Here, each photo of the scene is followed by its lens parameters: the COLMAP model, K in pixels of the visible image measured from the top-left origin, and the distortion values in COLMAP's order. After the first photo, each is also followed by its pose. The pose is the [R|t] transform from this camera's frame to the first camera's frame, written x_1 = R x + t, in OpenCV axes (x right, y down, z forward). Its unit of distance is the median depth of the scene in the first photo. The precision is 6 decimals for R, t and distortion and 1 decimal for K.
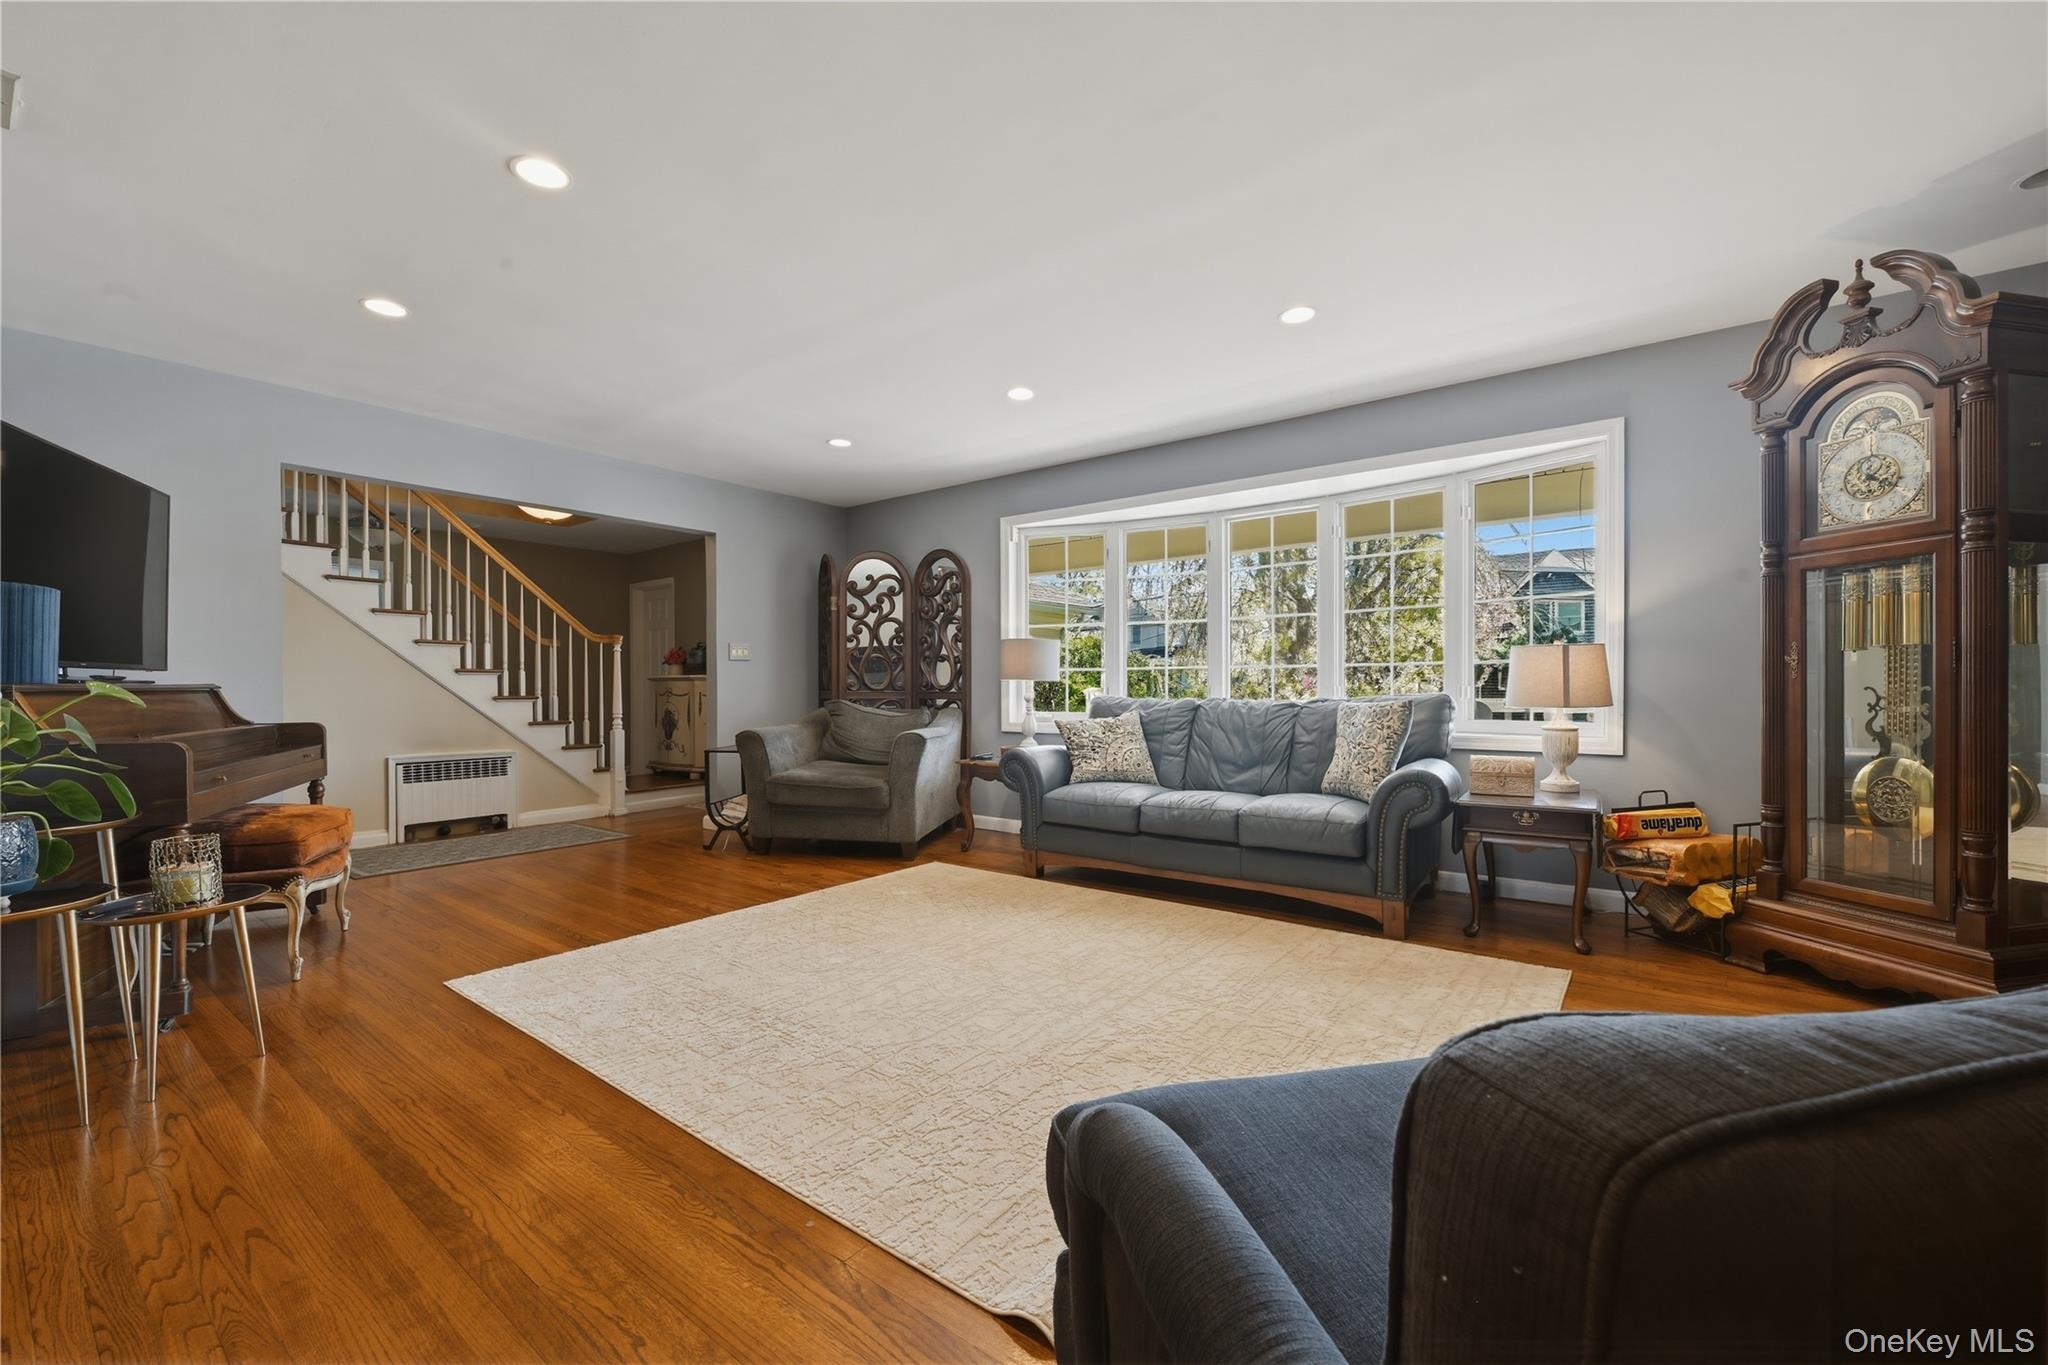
lens RADIAL K [[814.9, 0, 1025.9], [0, 814.9, 691.8], [0, 0, 1]] dist [0.001009, 0.000072]
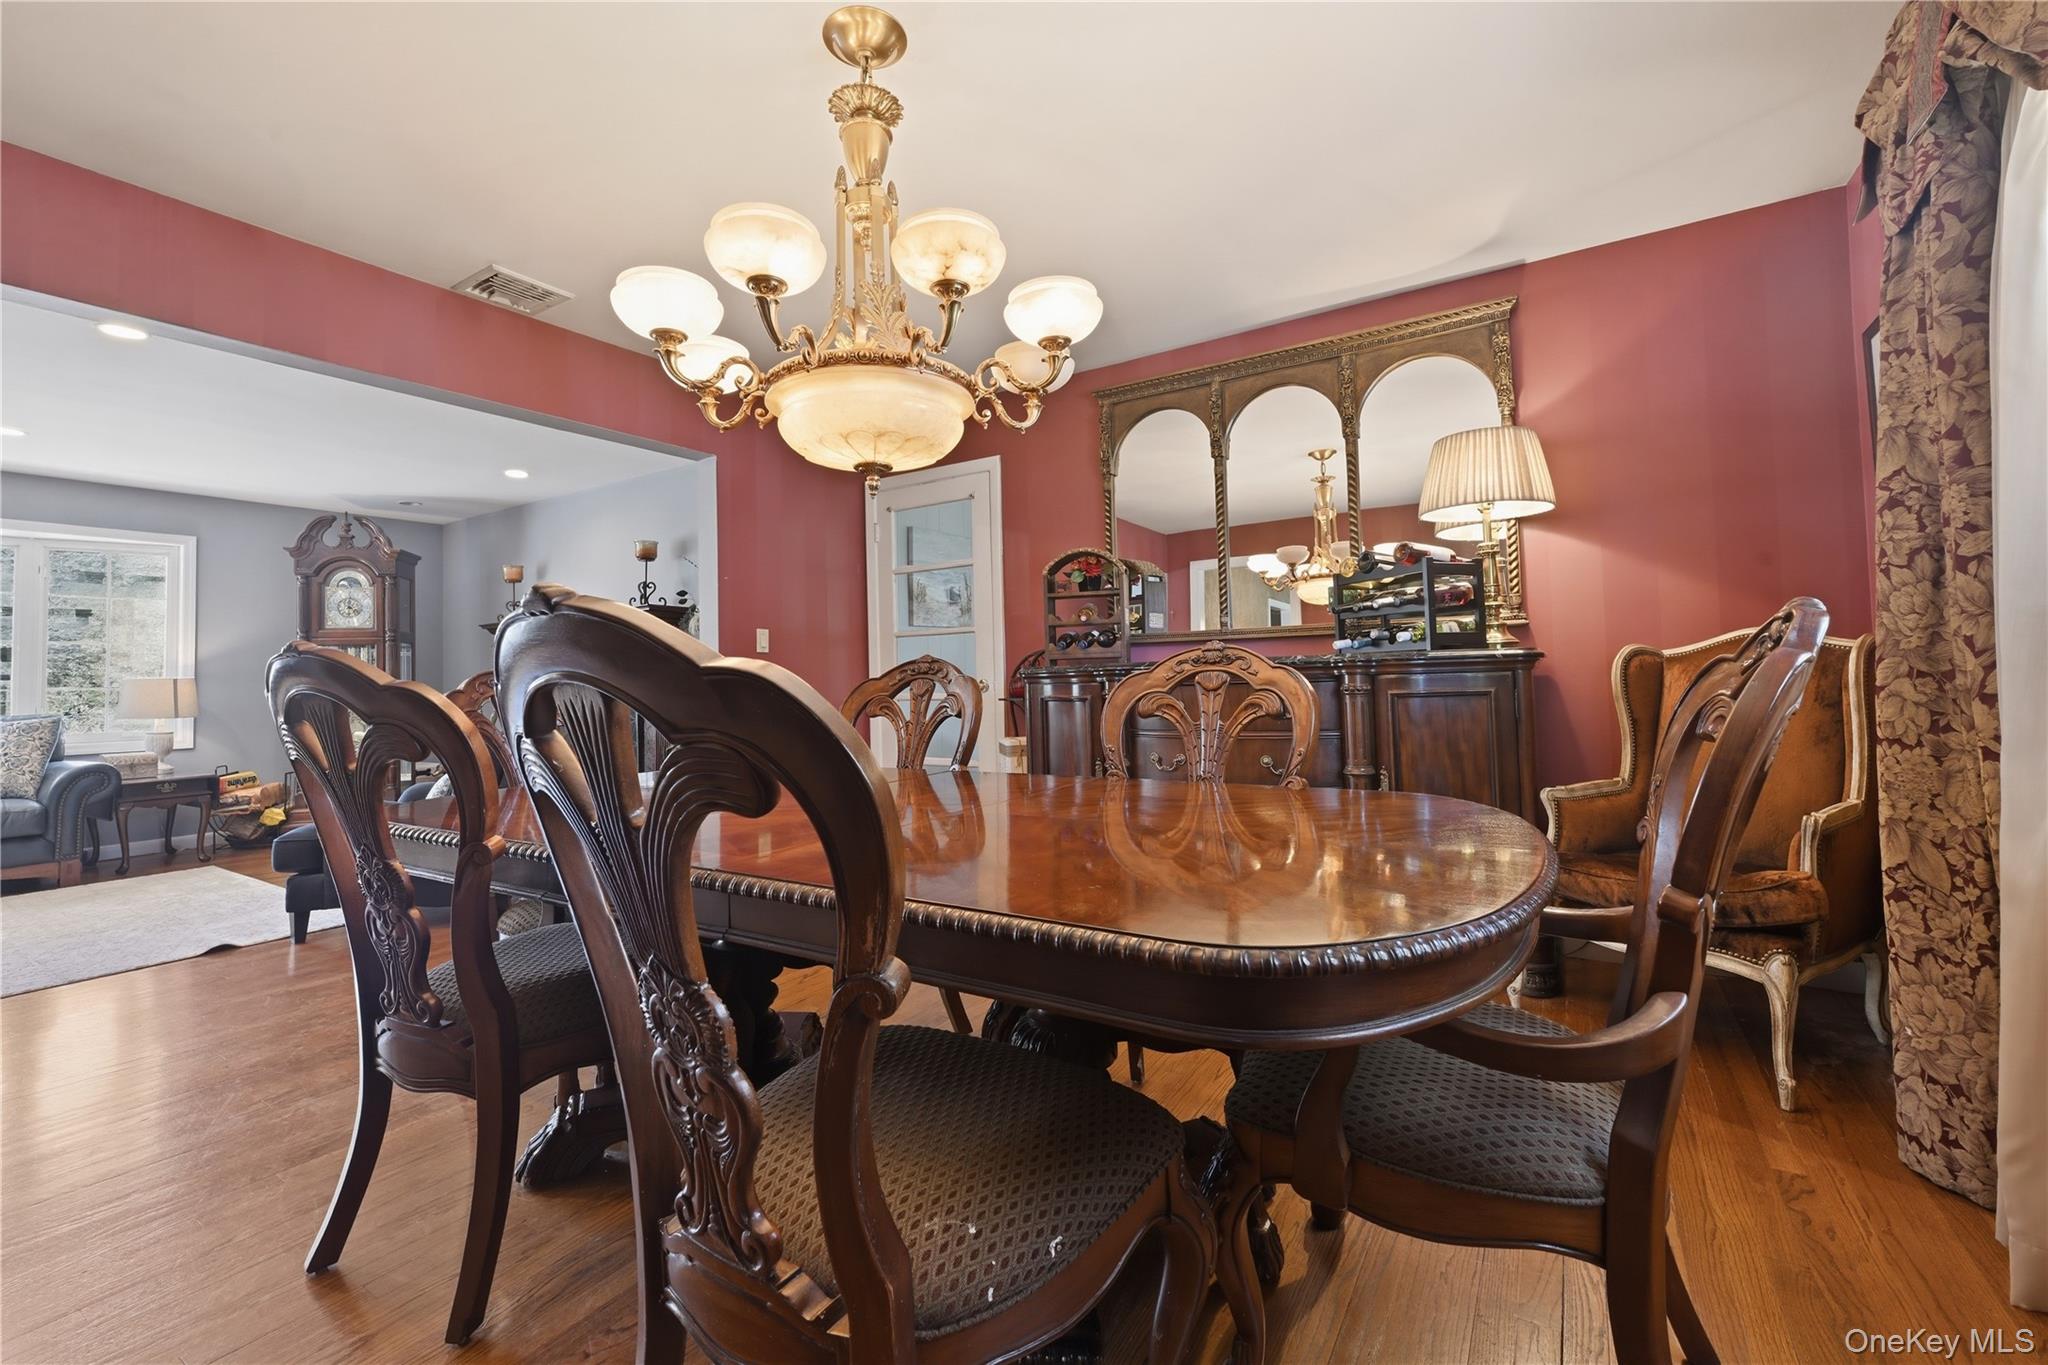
lens RADIAL K [[849.5, 0, 1025.9], [0, 849.5, 650.9], [0, 0, 1]] dist [-0.000425, -0.000406]
pose [[-0.079890, 0.039976, 0.996002, -0.953717], [0.029788, 0.998845, -0.037701, 0.000179], [-0.996359, 0.026657, -0.080988, -0.440930]]
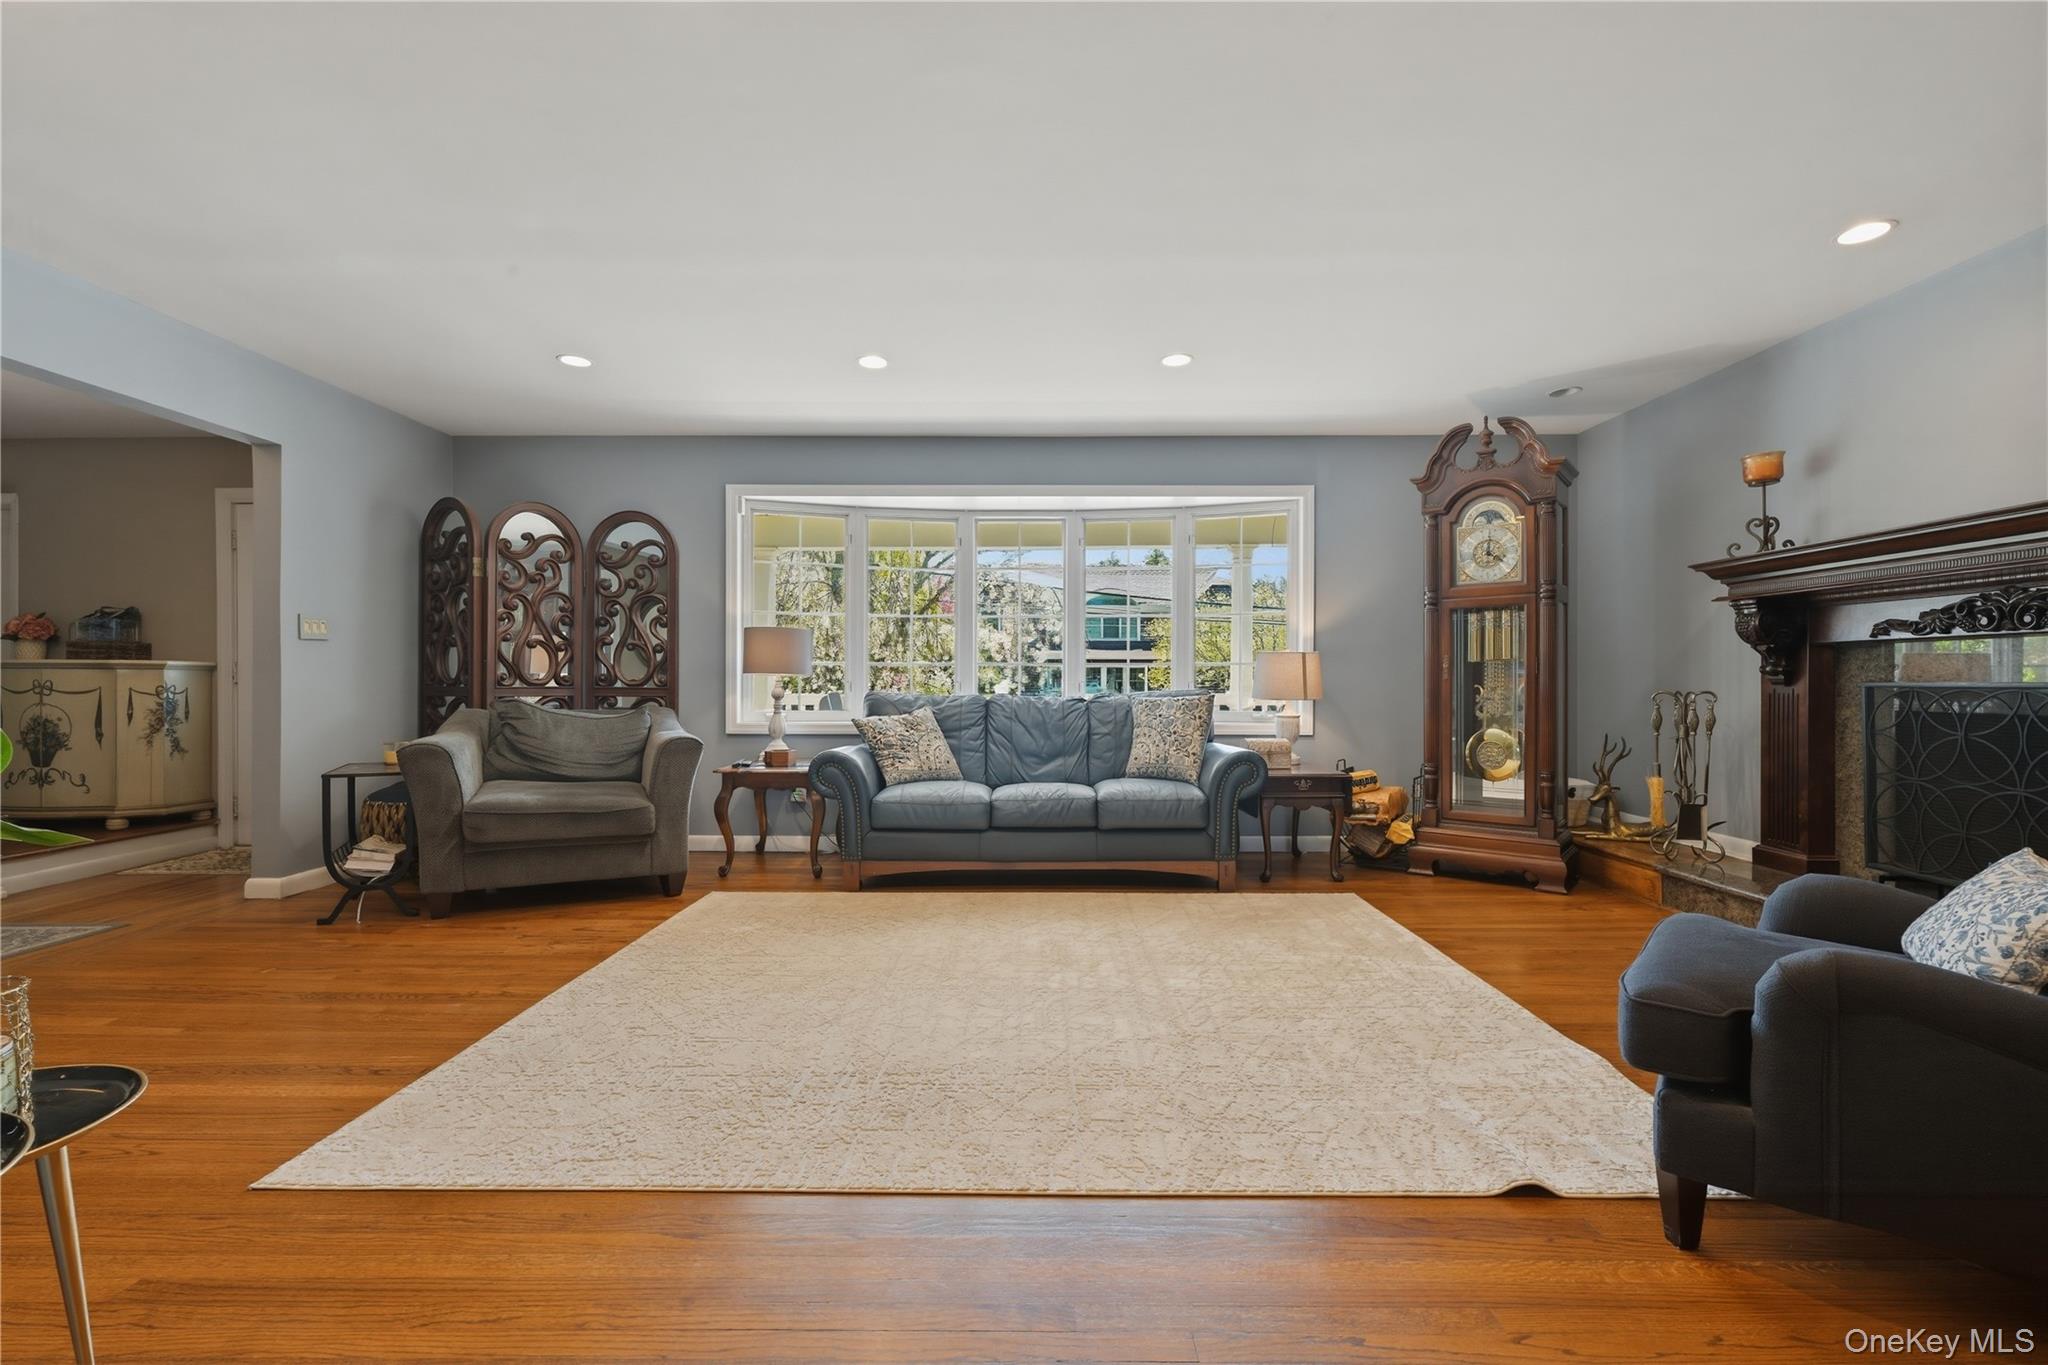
lens RADIAL K [[862.0, 0, 1019.4], [0, 862.0, 684.6], [0, 0, 1]] dist [0.000643, 0.000066]
pose [[0.804181, 0.002483, 0.594380, -0.462665], [-0.000543, 0.999994, -0.003442, -0.000263], [-0.594385, 0.002445, 0.804177, 0.126399]]
